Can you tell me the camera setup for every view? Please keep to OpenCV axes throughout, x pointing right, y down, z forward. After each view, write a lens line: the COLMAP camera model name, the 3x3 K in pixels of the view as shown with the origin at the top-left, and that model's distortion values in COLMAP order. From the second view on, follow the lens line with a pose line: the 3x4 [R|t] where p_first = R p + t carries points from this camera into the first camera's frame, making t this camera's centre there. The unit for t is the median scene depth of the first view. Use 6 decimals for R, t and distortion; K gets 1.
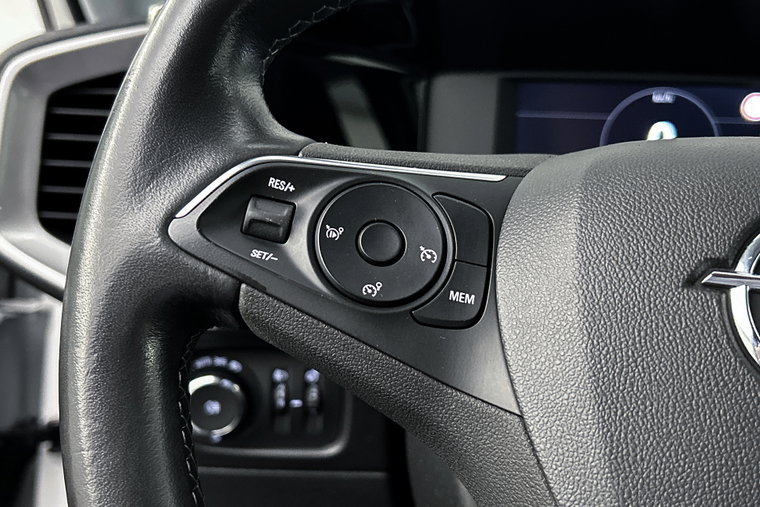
lens RADIAL K [[929.8, 0, 385.8], [0, 929.8, 253.5], [0, 0, 1]] dist [0.057028, 0.000000]
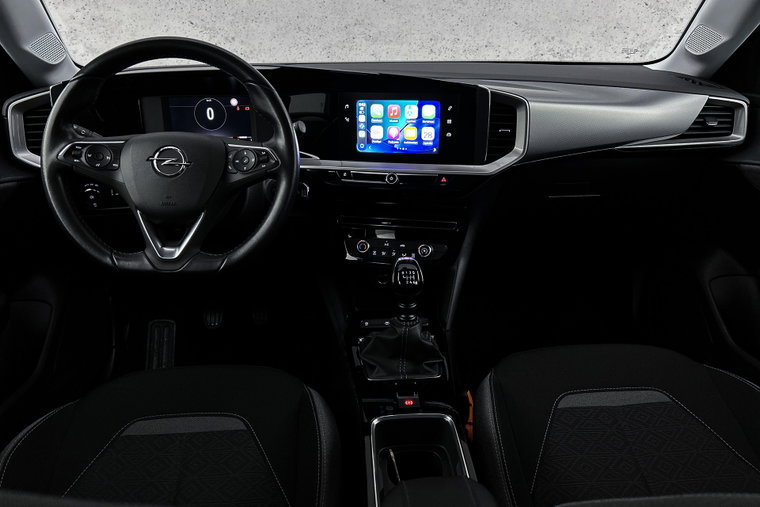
lens RADIAL K [[573.6, 0, 379.7], [0, 573.6, 260.6], [0, 0, 1]] dist [0.065423, -0.072470]
pose [[0.976844, -0.116858, 0.179222, 0.974307], [0.070239, 0.966394, 0.247284, -0.155147], [-0.202097, -0.228969, 0.952224, -2.927019]]
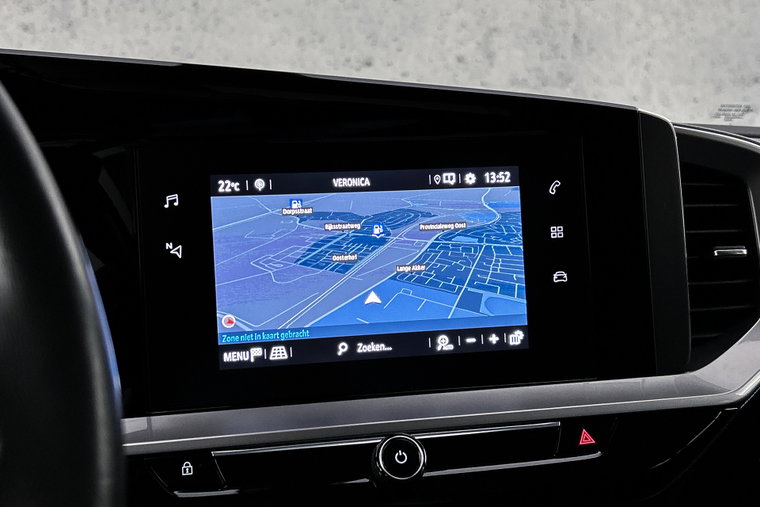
lens RADIAL K [[977.8, 0, 375.4], [0, 977.8, 255.2], [0, 0, 1]] dist [0.027048, 0.000000]
pose [[0.809248, -0.089343, 0.580633, 0.857569], [0.146194, 0.987902, -0.051745, 0.041816], [-0.568986, 0.126759, 0.812519, -0.131504]]
